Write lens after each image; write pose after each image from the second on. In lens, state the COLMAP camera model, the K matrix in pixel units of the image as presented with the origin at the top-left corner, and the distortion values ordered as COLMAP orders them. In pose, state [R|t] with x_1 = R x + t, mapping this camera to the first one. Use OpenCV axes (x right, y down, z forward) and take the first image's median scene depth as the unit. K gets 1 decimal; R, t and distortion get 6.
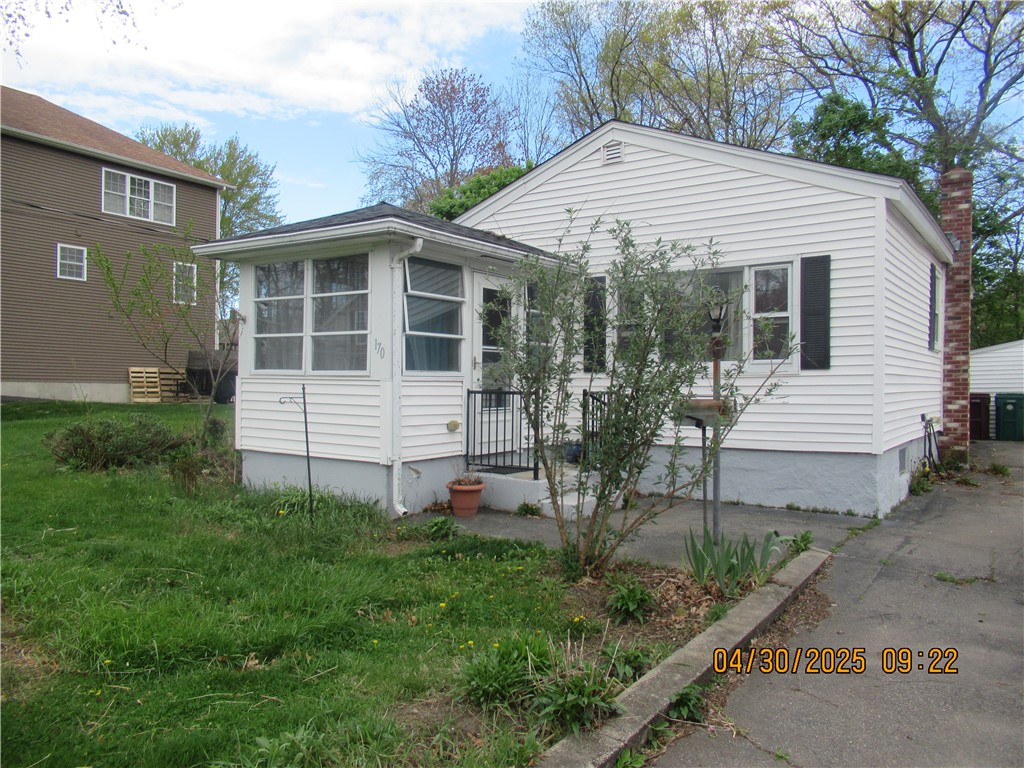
lens RADIAL K [[809.8, 0, 512.0], [0, 809.8, 384.0], [0, 0, 1]] dist [0.006062, 0.002875]
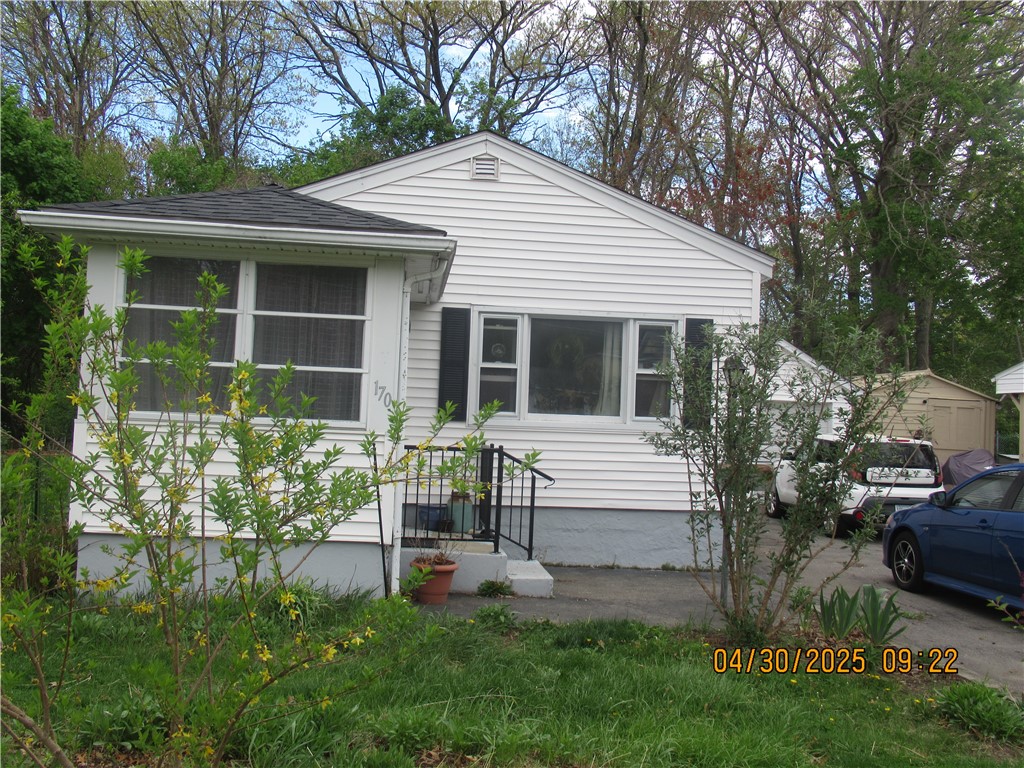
lens RADIAL K [[1107.9, 0, 512.0], [0, 1107.9, 384.0], [0, 0, 1]] dist [-0.001580, -0.001002]
pose [[0.746602, 0.049009, 0.663464, -0.712168], [-0.038735, 0.998793, -0.030190, -0.024122], [-0.664143, -0.003159, 0.747599, 0.113635]]
